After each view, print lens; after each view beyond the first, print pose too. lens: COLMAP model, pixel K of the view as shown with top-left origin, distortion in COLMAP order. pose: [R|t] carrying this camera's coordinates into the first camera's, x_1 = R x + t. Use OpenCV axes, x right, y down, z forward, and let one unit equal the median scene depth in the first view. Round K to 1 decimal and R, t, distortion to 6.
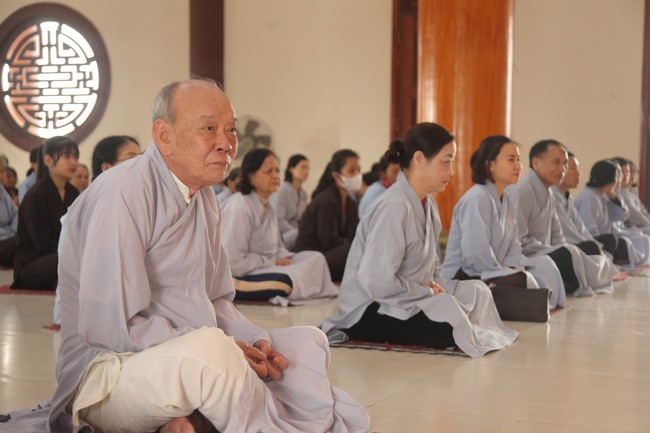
lens RADIAL K [[1225.3, 0, 324.9], [0, 1225.3, 217.1], [0, 0, 1]] dist [0.314967, 0.000000]
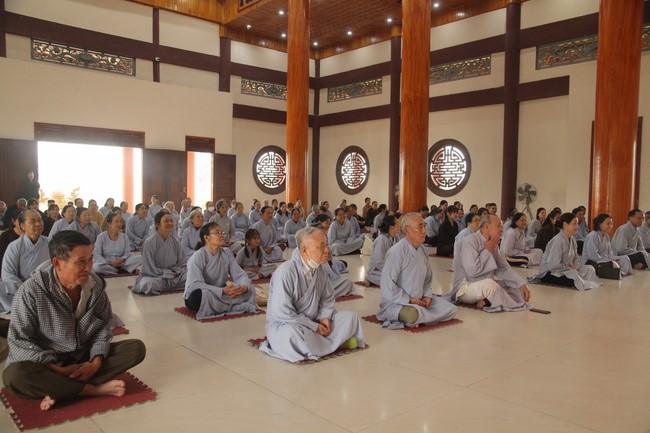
lens RADIAL K [[570.1, 0, 335.8], [0, 570.1, 200.9], [0, 0, 1]] dist [0.009367, 0.001267]
pose [[0.919096, 0.021623, -0.393441, 0.036672], [-0.026587, 0.999621, -0.007170, -0.028941], [0.393137, 0.017050, 0.919322, -0.194702]]
